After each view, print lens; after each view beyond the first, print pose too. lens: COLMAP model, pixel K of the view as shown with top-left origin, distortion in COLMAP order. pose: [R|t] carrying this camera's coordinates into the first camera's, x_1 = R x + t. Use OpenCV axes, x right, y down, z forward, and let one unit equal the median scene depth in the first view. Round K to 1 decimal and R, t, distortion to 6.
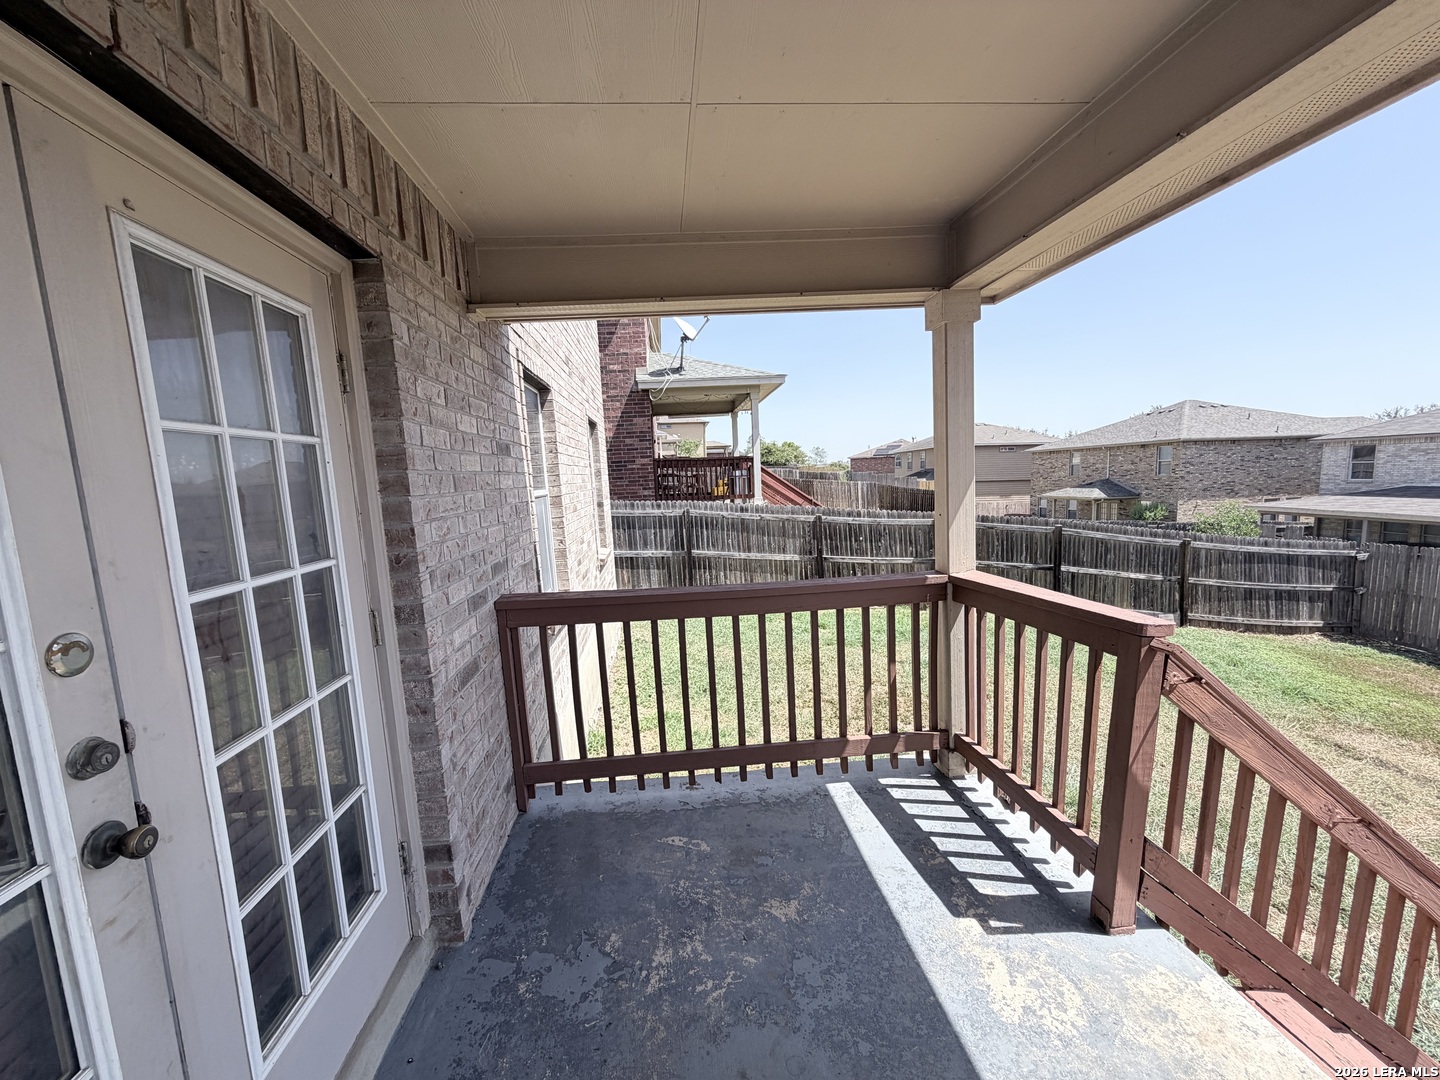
lens RADIAL K [[571.5, 0, 716.8], [0, 571.5, 548.5], [0, 0, 1]] dist [-0.001477, 0.001058]
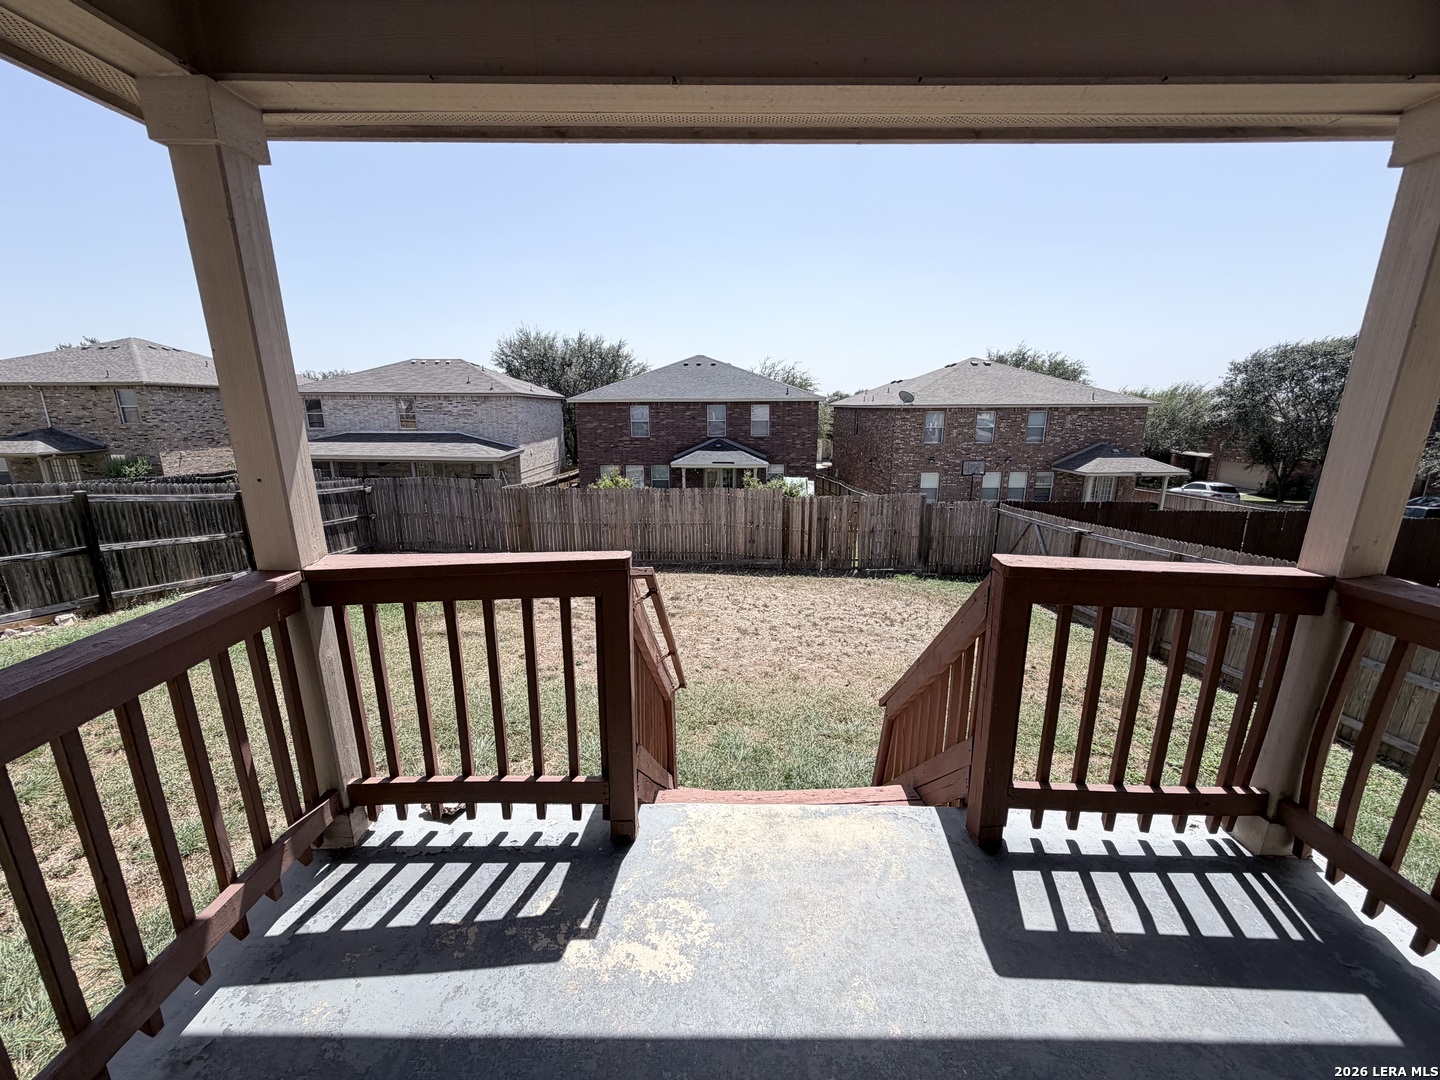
lens RADIAL K [[571.5, 0, 715.1], [0, 571.5, 542.0], [0, 0, 1]] dist [-0.001477, 0.001058]
pose [[0.096487, -0.196685, 0.975708, -0.170063], [0.122987, 0.975125, 0.184405, -0.044644], [-0.987707, 0.102206, 0.118276, 0.433535]]
